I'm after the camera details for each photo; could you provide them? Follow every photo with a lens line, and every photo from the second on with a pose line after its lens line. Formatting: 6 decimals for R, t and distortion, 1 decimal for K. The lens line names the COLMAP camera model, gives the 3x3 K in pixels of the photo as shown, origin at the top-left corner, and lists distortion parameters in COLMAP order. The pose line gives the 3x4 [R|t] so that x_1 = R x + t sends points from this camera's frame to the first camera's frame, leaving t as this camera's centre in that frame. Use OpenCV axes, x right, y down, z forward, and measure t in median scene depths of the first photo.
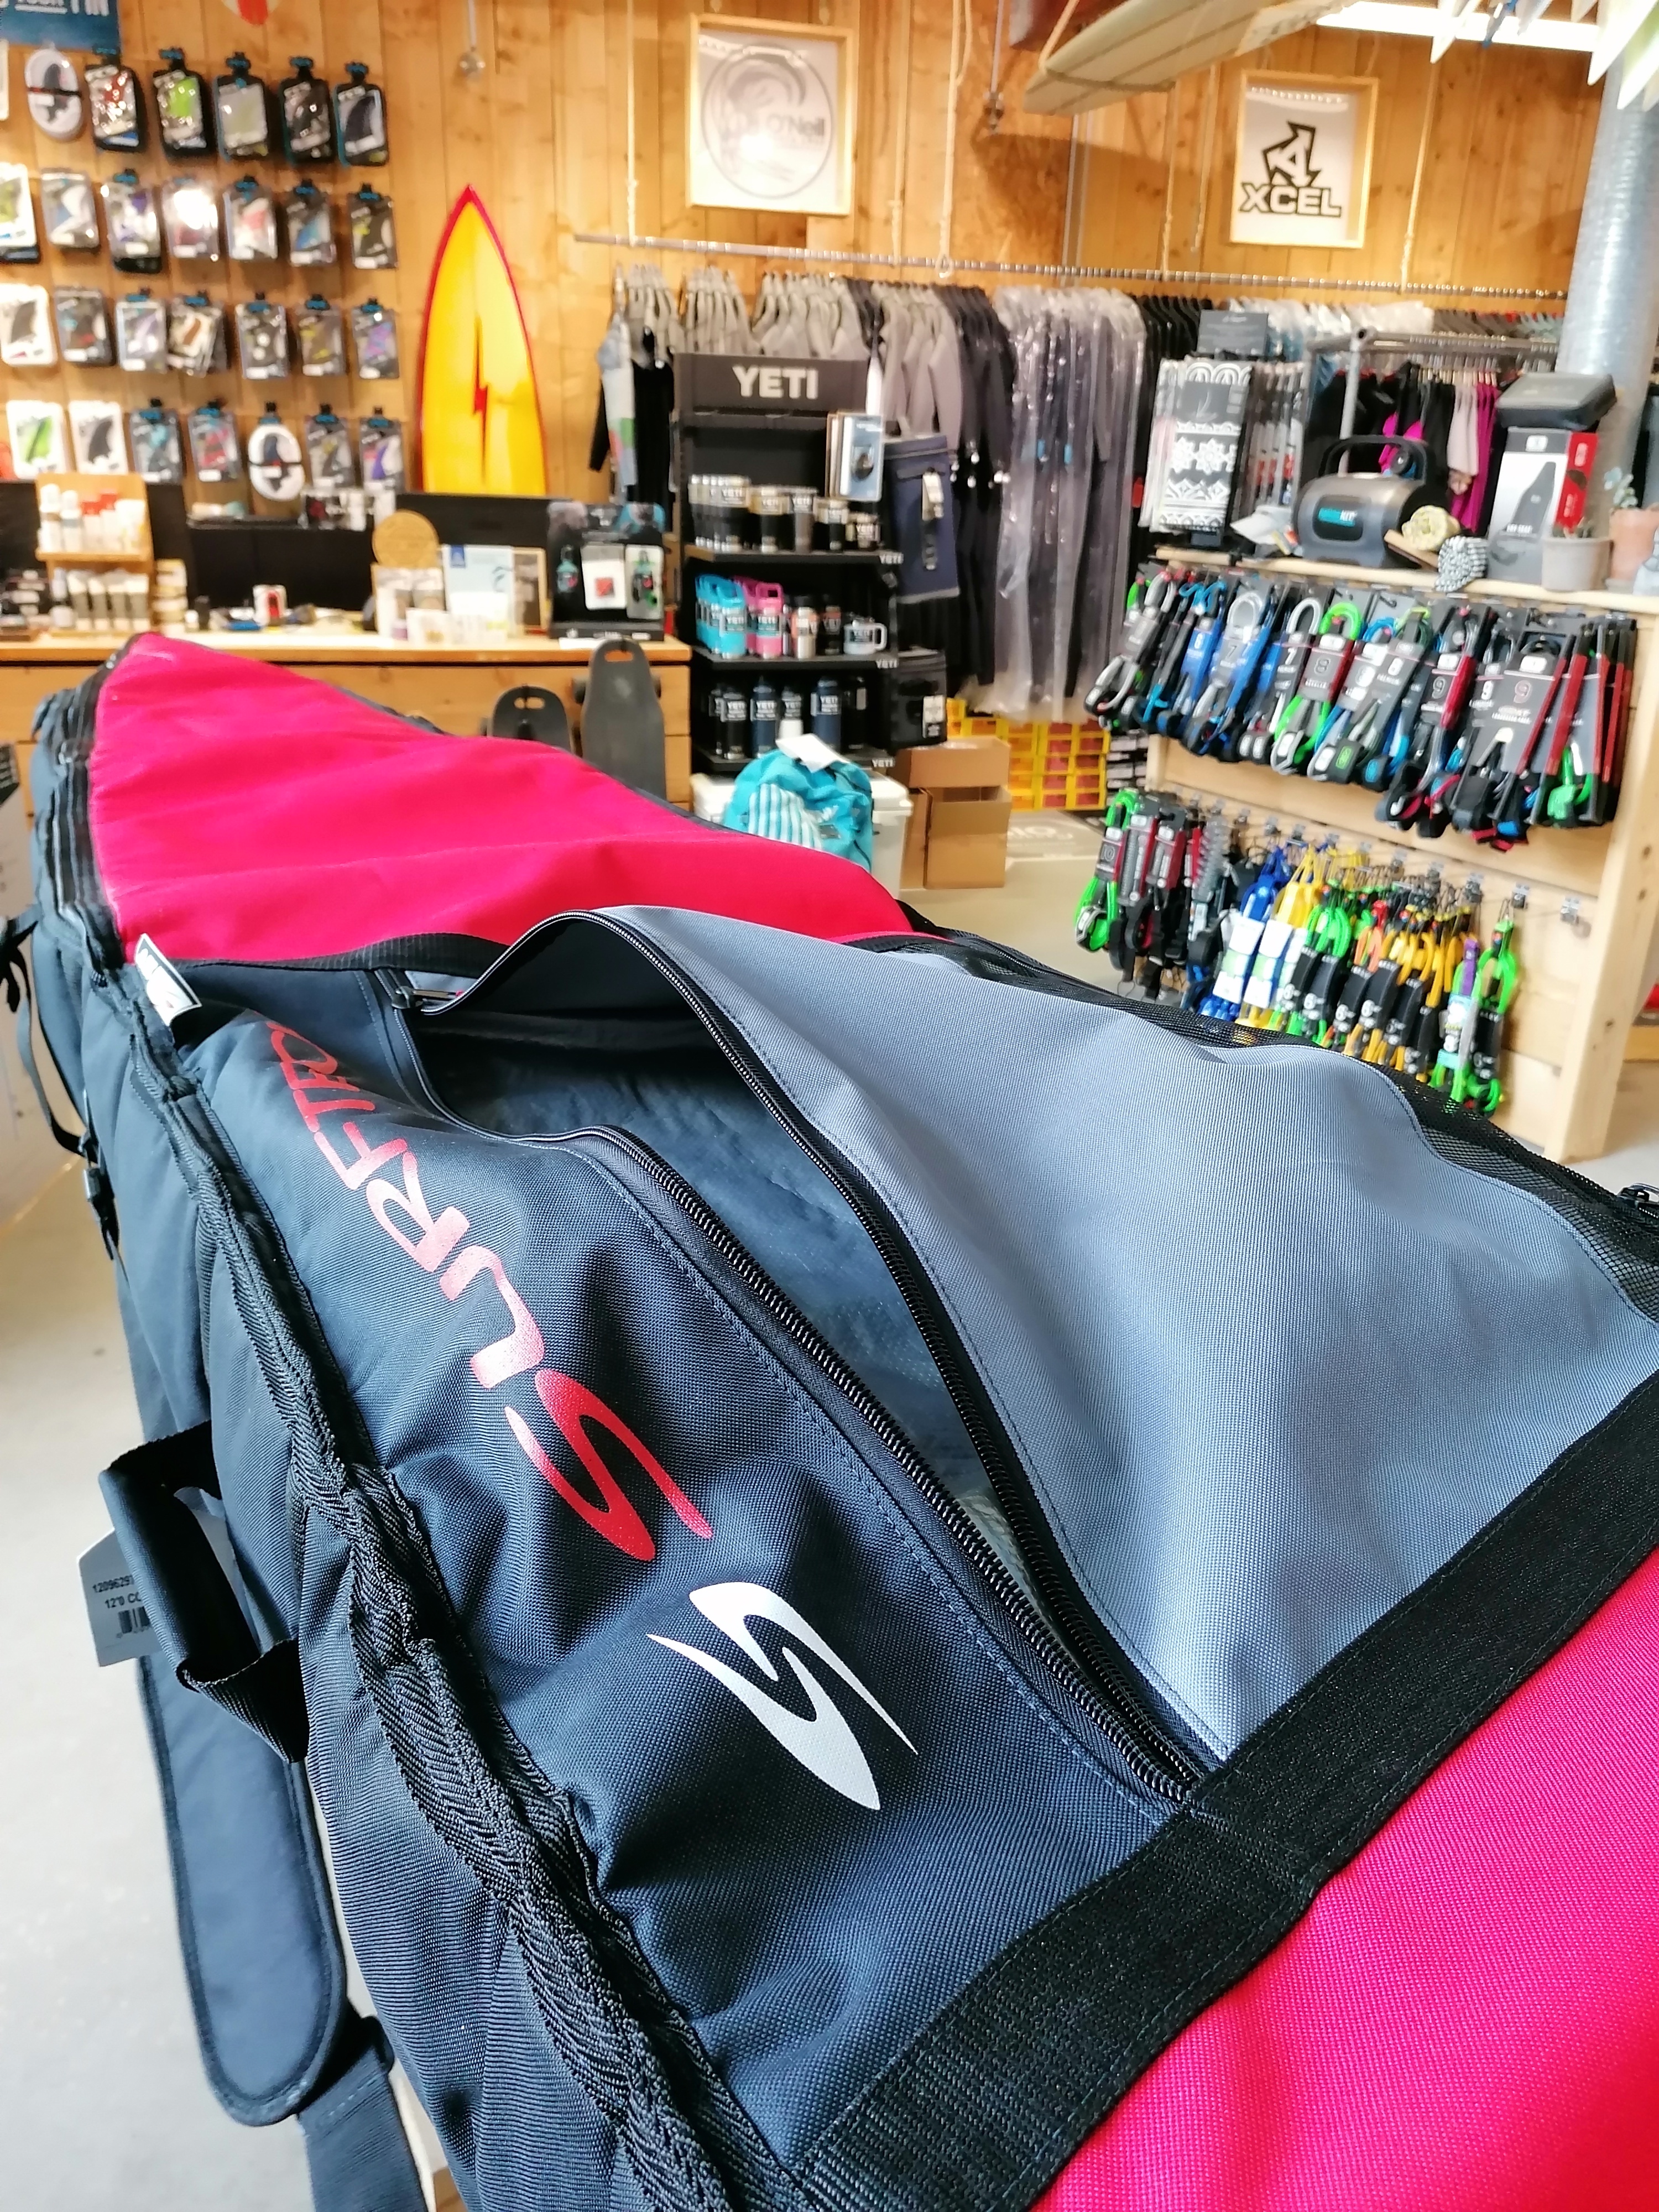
lens RADIAL K [[1767.8, 0, 829.5], [0, 1767.8, 1106.0], [0, 0, 1]] dist [0.112460, -0.149418]
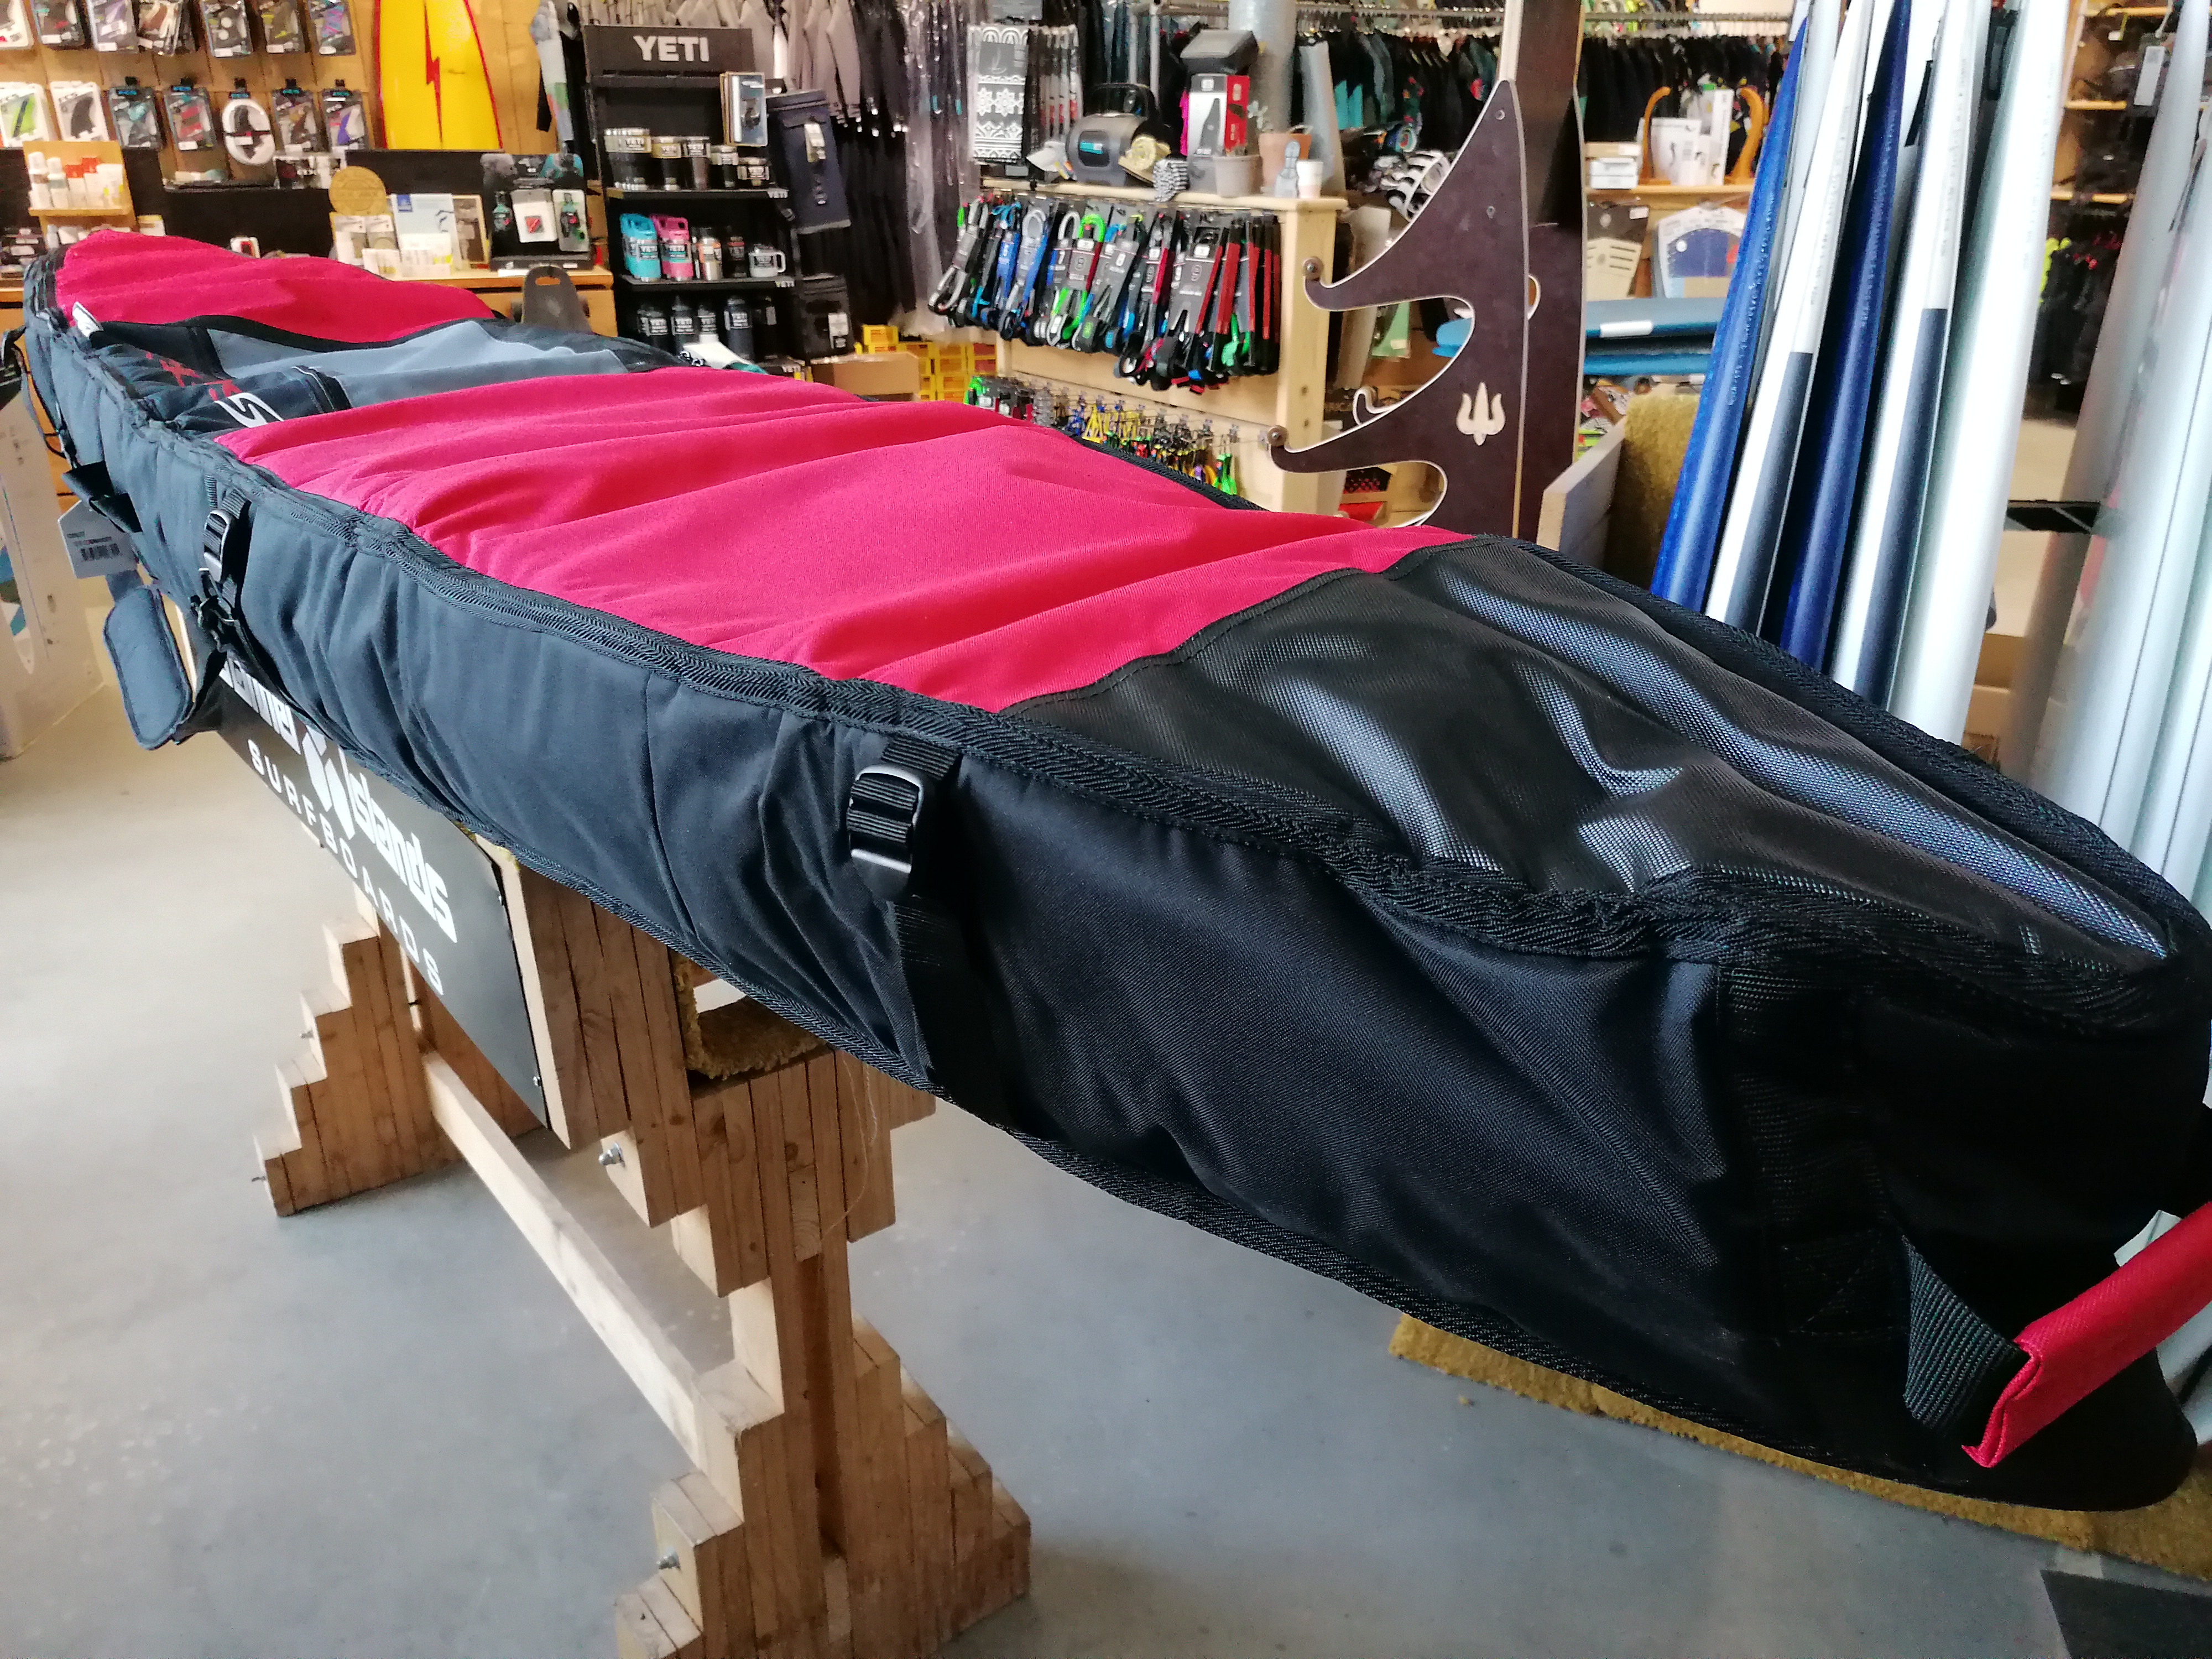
lens RADIAL K [[1767.8, 0, 1106.0], [0, 1767.8, 829.5], [0, 0, 1]] dist [0.112460, -0.149418]
pose [[0.993429, -0.065979, 0.093518, 0.114324], [0.063495, 0.997552, 0.029290, 0.101128], [-0.095222, -0.023160, 0.995187, -0.238724]]
